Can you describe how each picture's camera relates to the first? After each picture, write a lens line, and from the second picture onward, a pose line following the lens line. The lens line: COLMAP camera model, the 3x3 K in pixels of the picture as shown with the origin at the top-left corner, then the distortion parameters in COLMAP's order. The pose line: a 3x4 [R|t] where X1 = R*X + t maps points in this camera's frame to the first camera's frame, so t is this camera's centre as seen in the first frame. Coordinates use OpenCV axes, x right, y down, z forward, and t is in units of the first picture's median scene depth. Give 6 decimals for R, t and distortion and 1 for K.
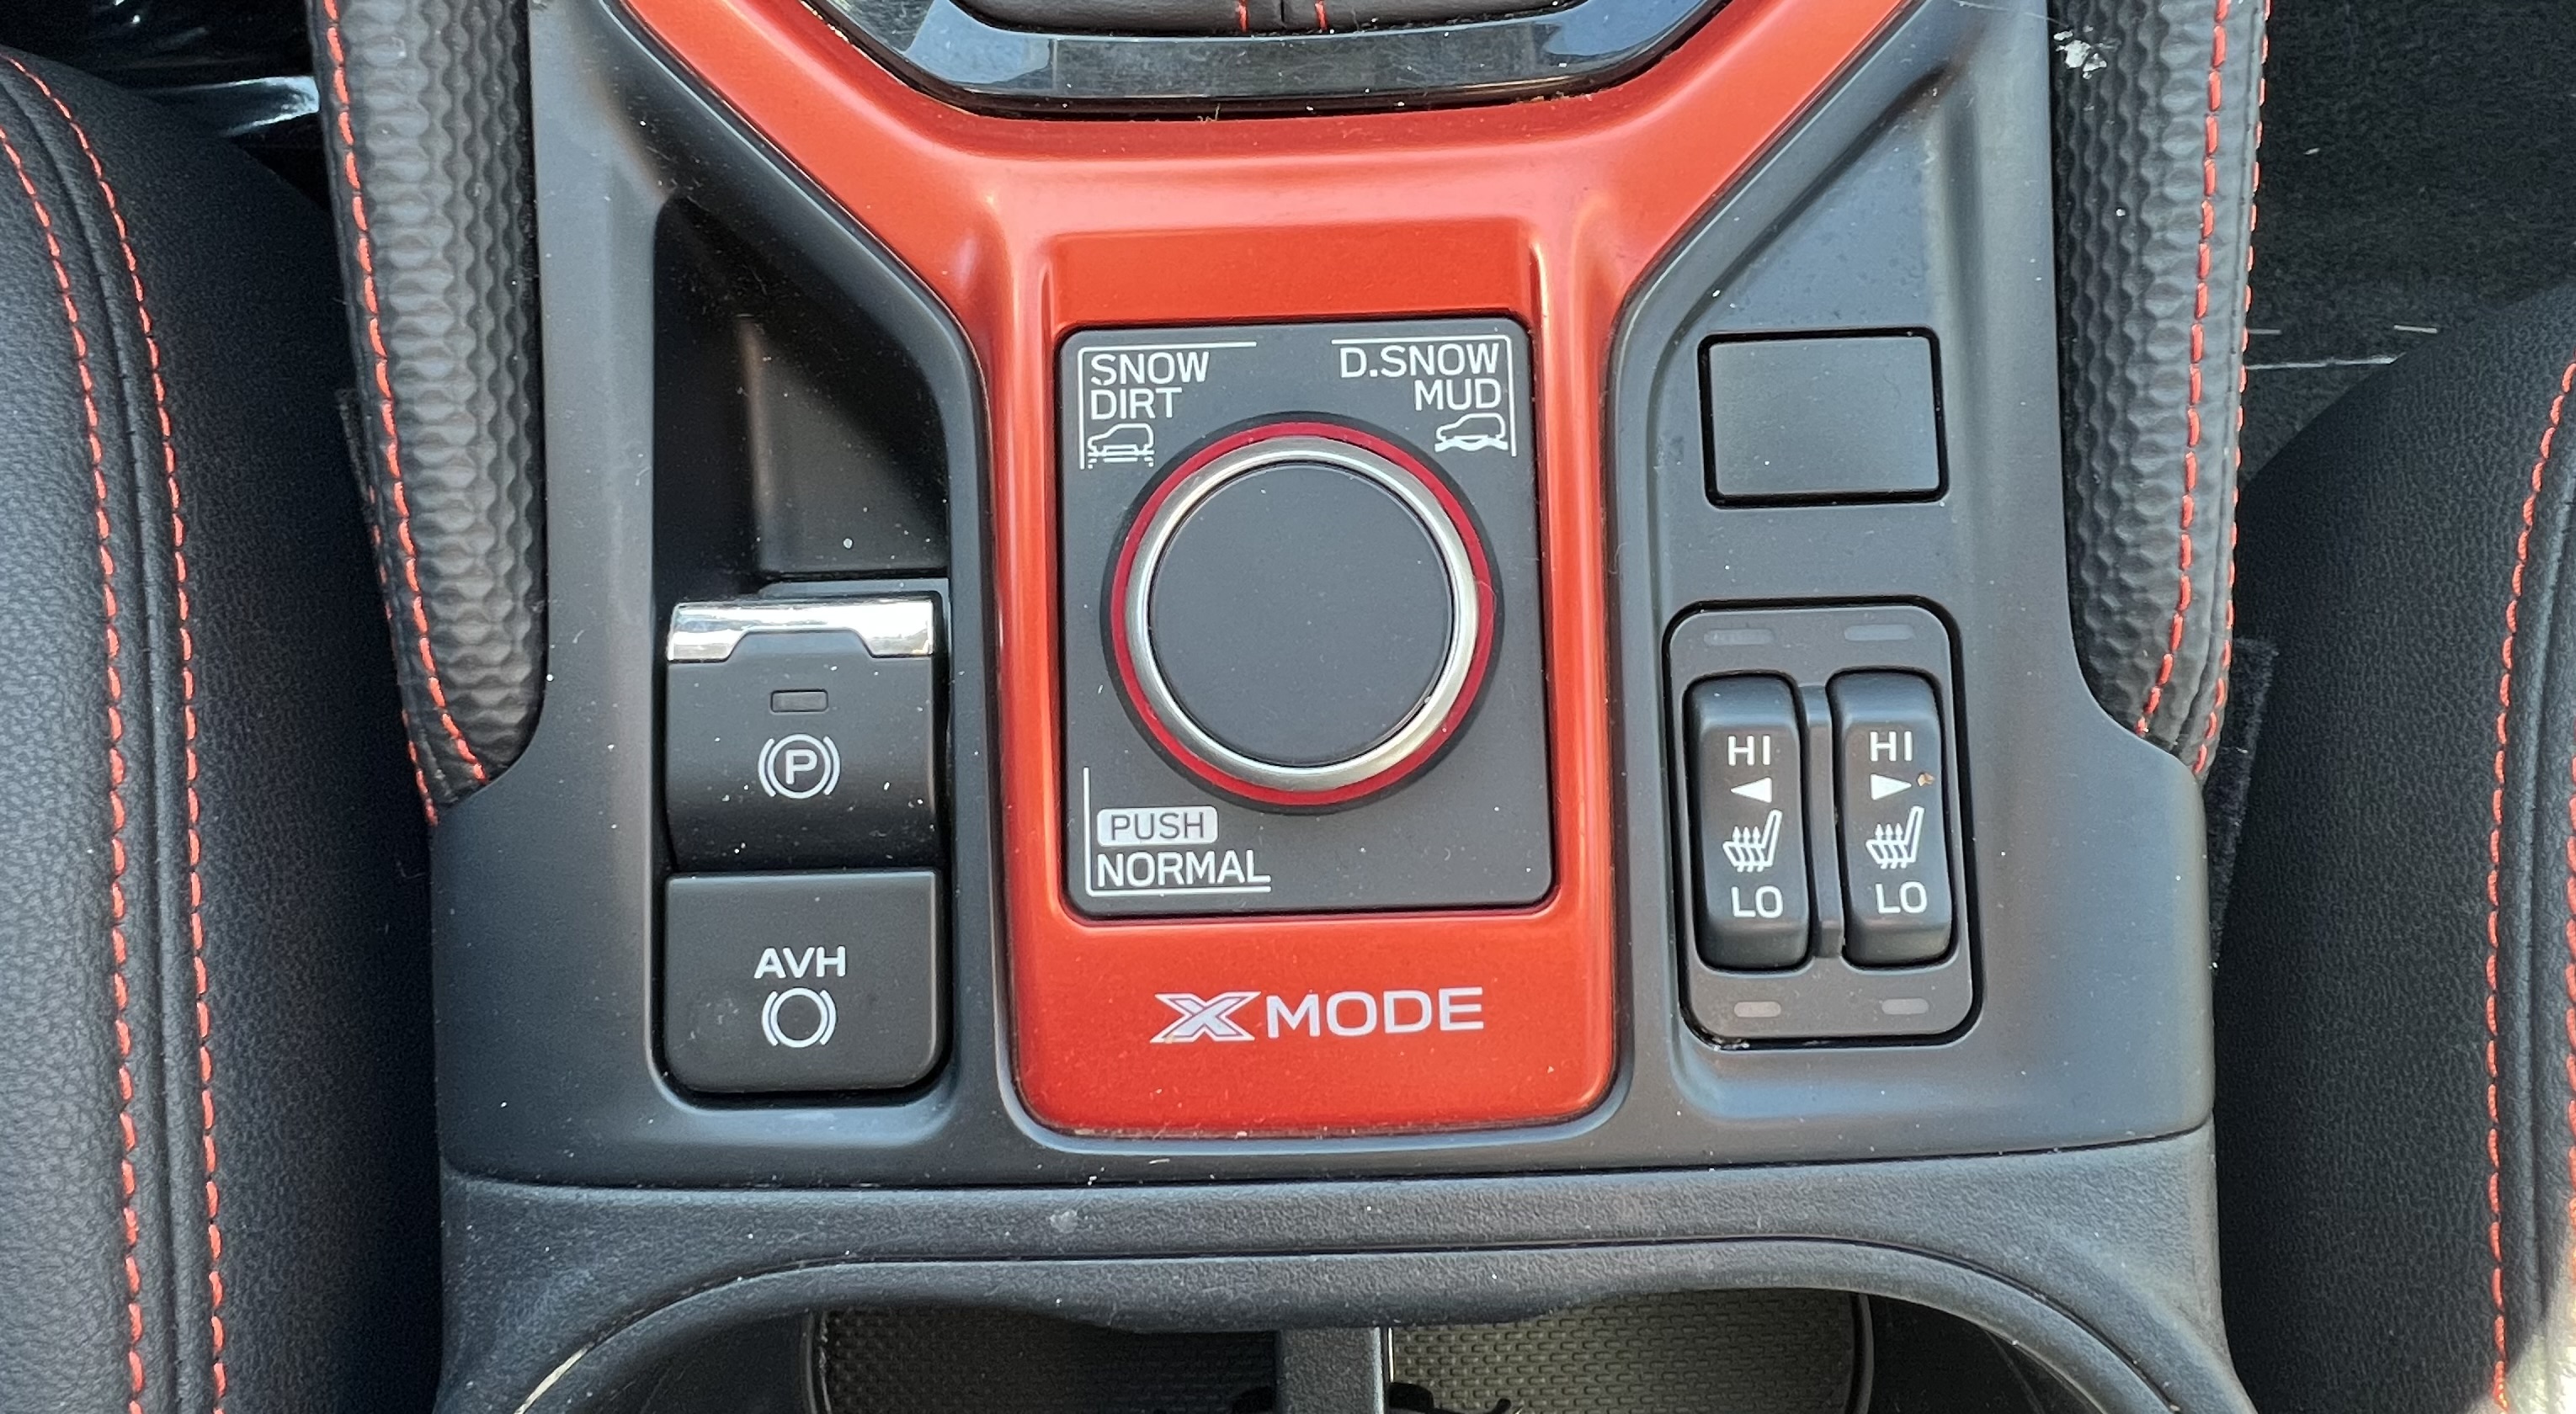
lens RADIAL K [[1978.3, 0, 1288.0], [0, 1978.3, 707.0], [0, 0, 1]] dist [0.005394, 0.004247]
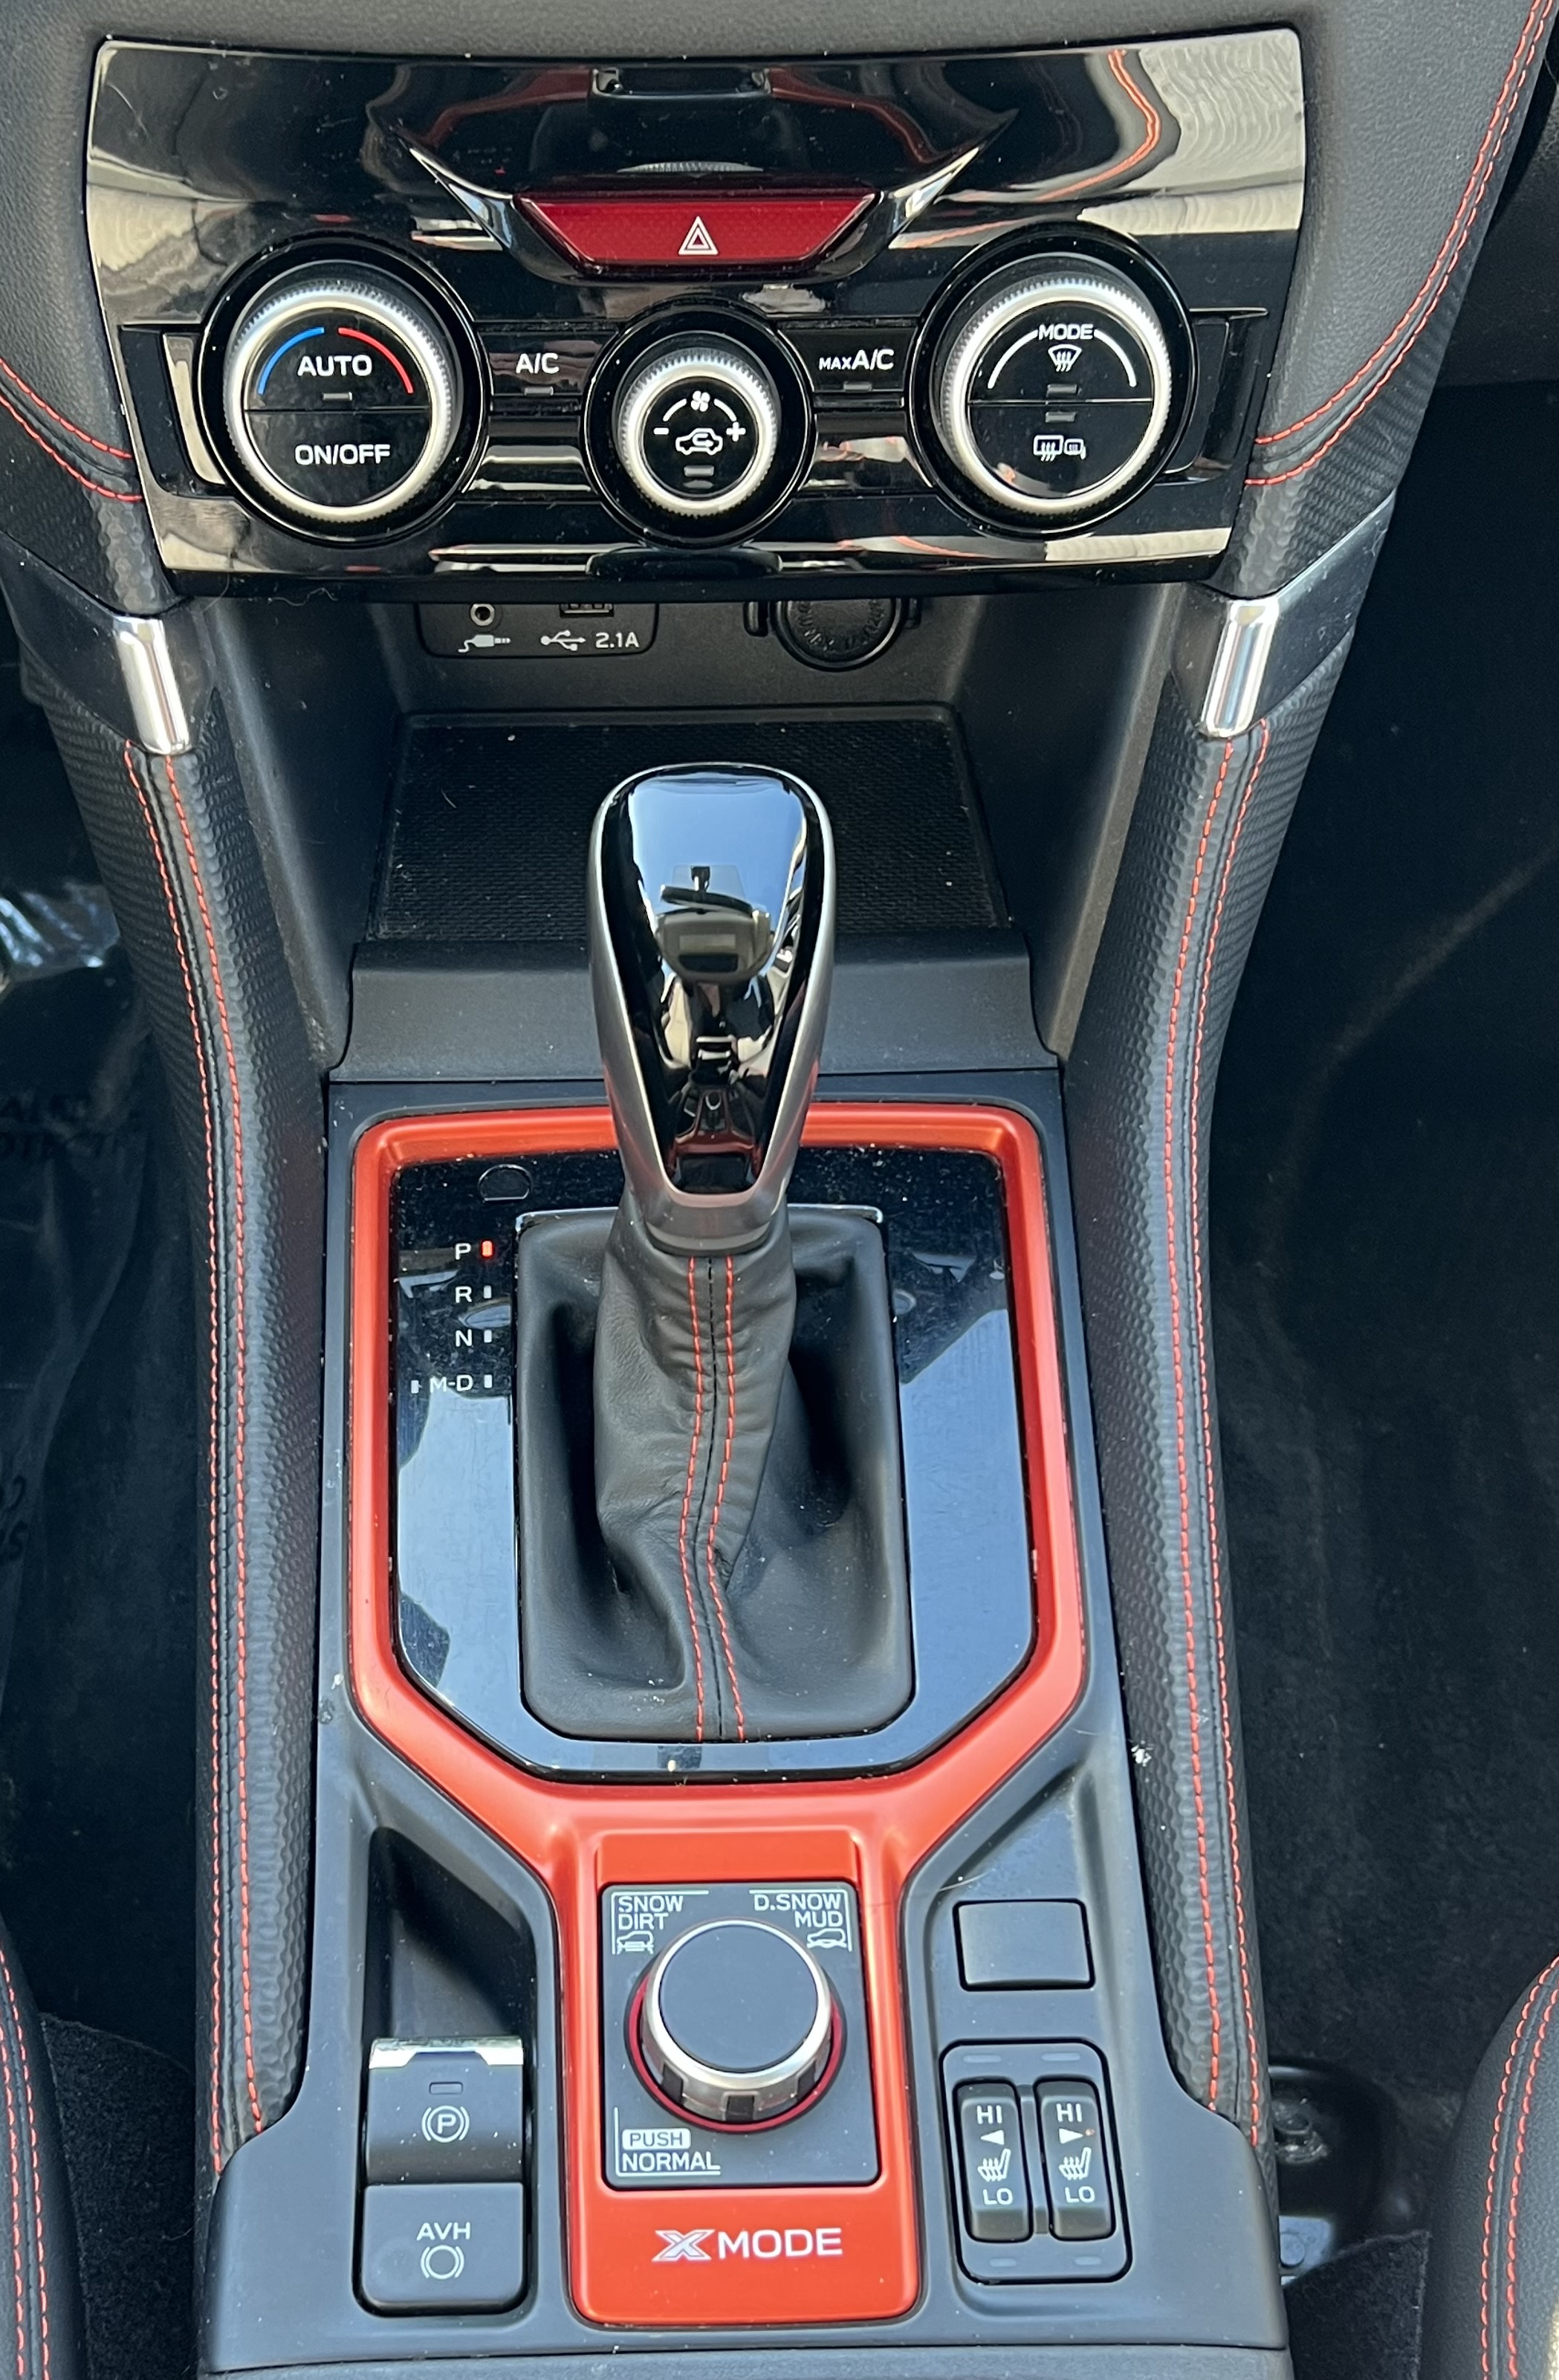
lens RADIAL K [[1892.9, 0, 779.5], [0, 1892.9, 1190.0], [0, 0, 1]] dist [-0.011029, -0.002453]
pose [[0.998359, 0.023760, 0.052105, -0.060639], [0.015722, 0.761194, -0.648334, 0.485777], [-0.055066, 0.648089, 0.759571, -0.804204]]
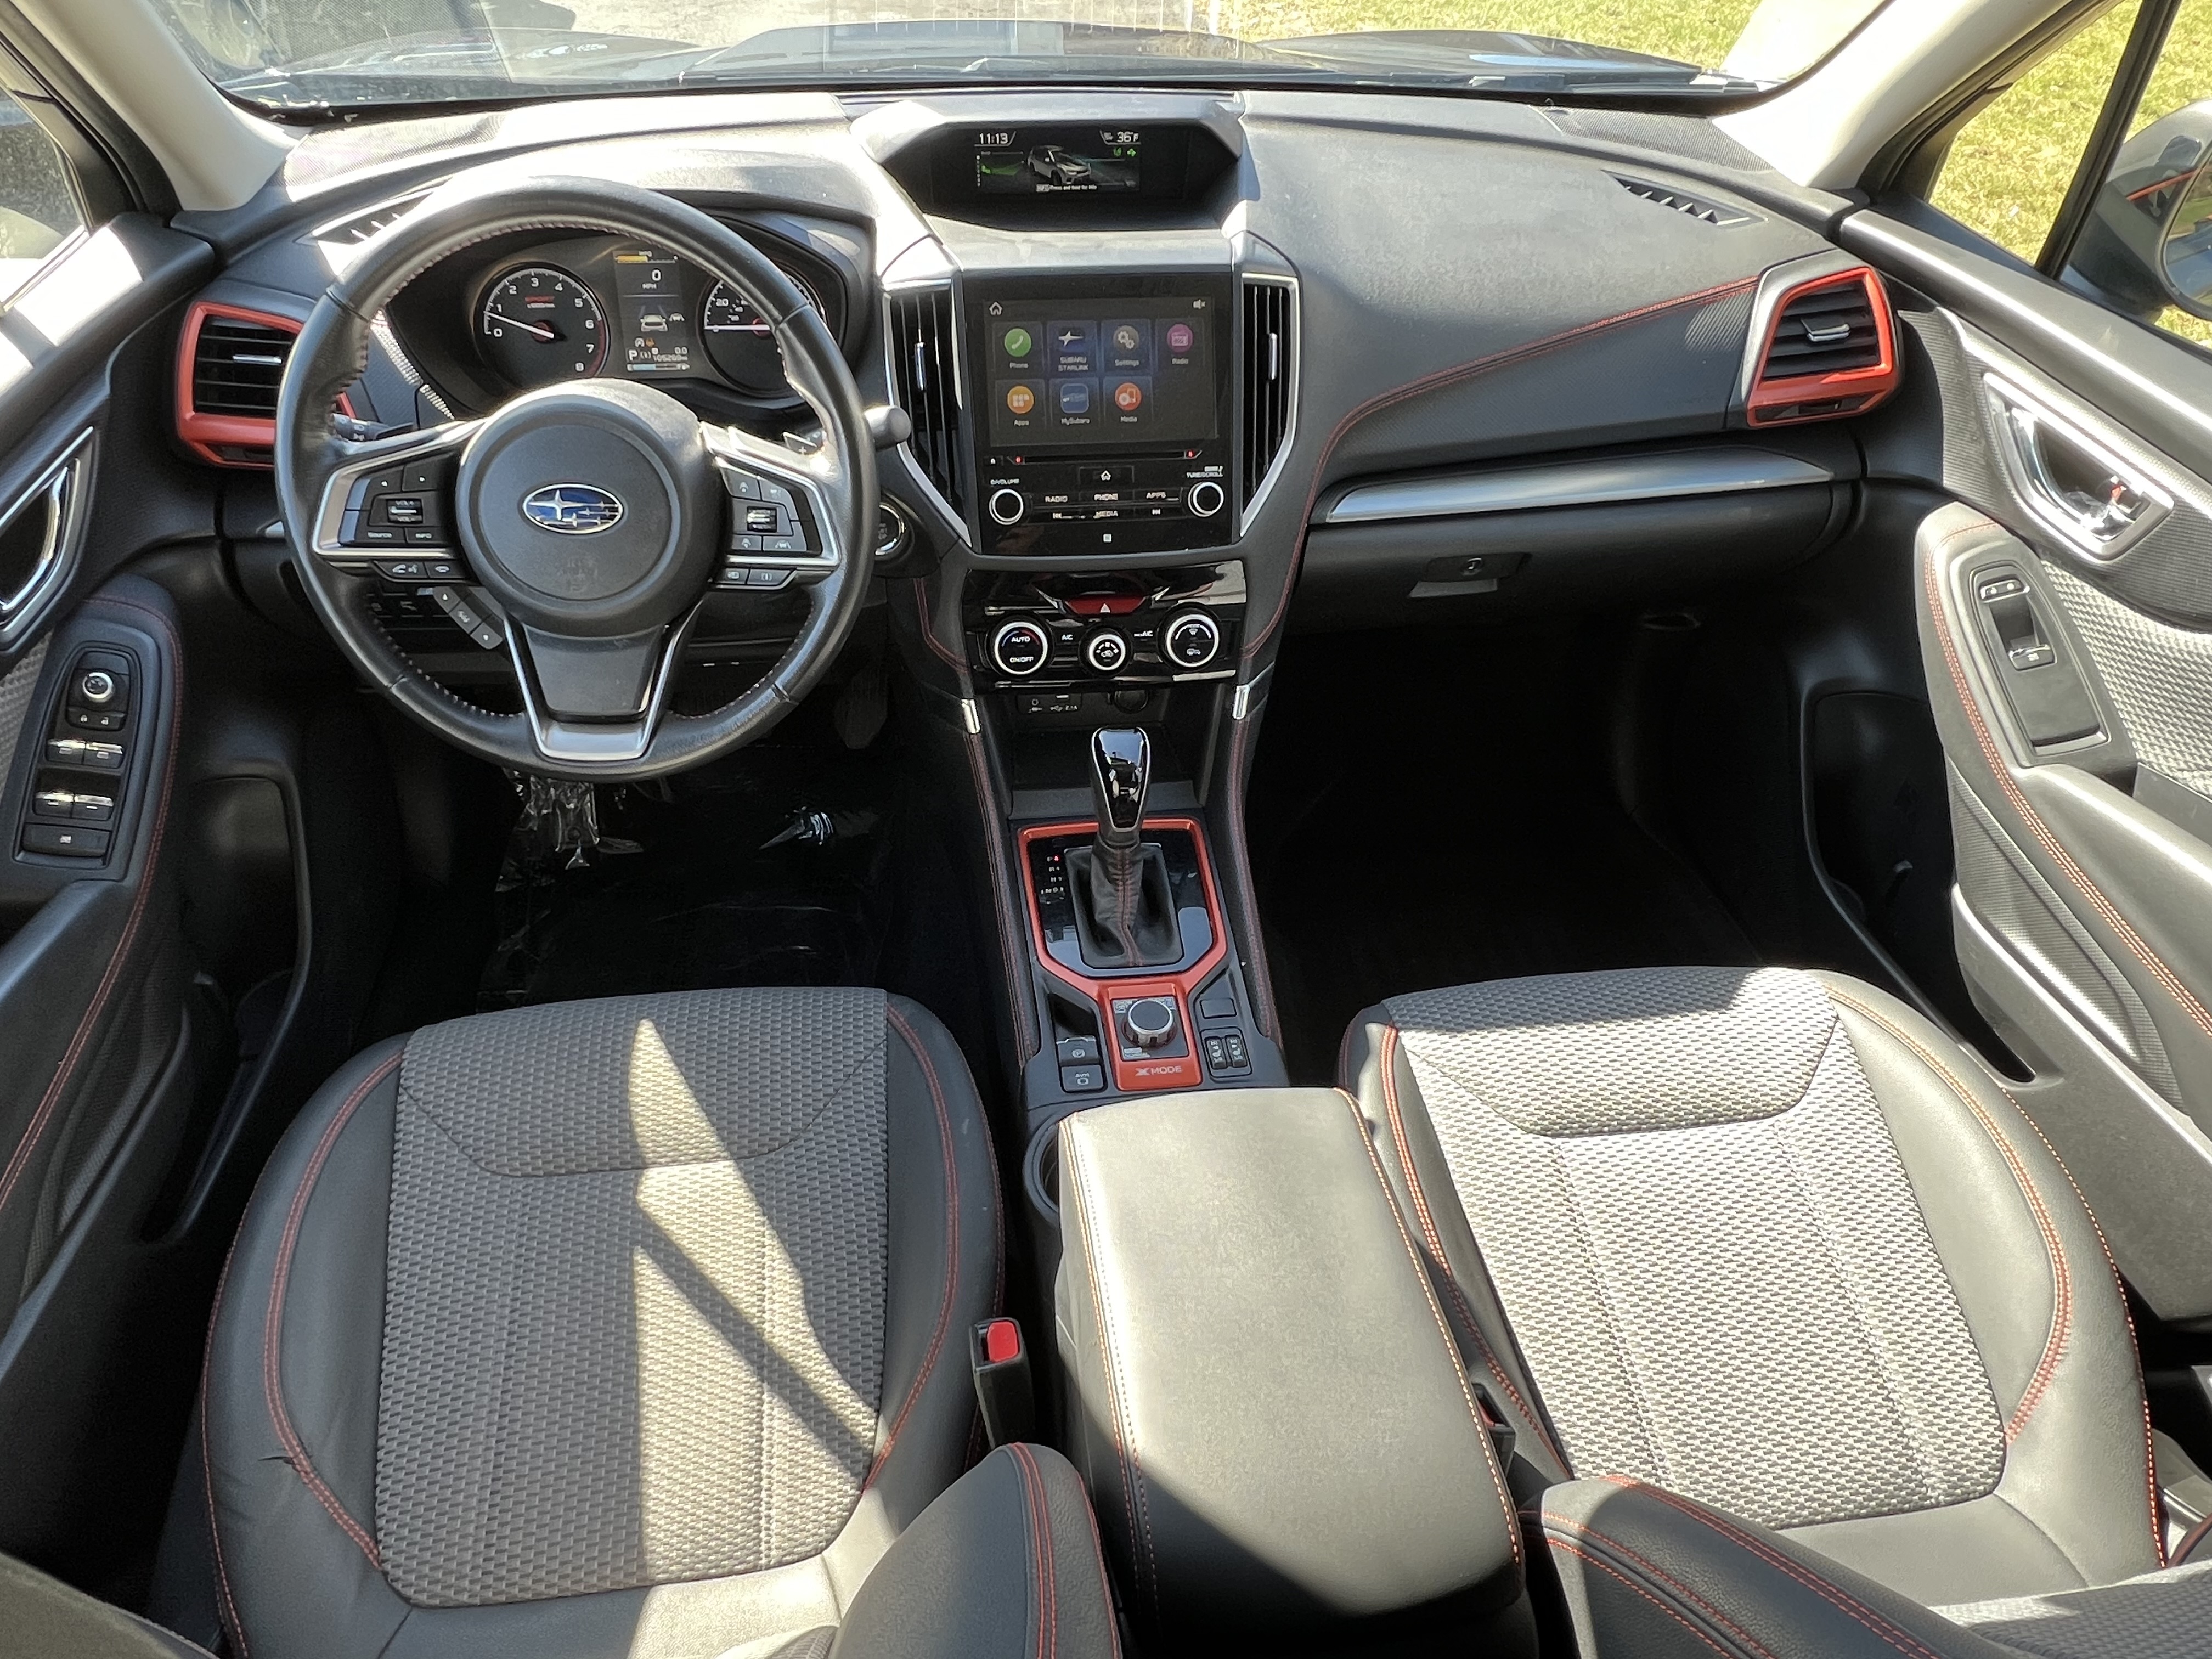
lens RADIAL K [[1336.7, 0, 1106.0], [0, 1336.7, 829.5], [0, 0, 1]] dist [0.001892, 0.000014]
pose [[0.987363, -0.010917, 0.158097, -0.867798], [0.135610, 0.574409, -0.807257, 3.298734], [-0.082000, 0.818496, 0.568631, -2.256615]]
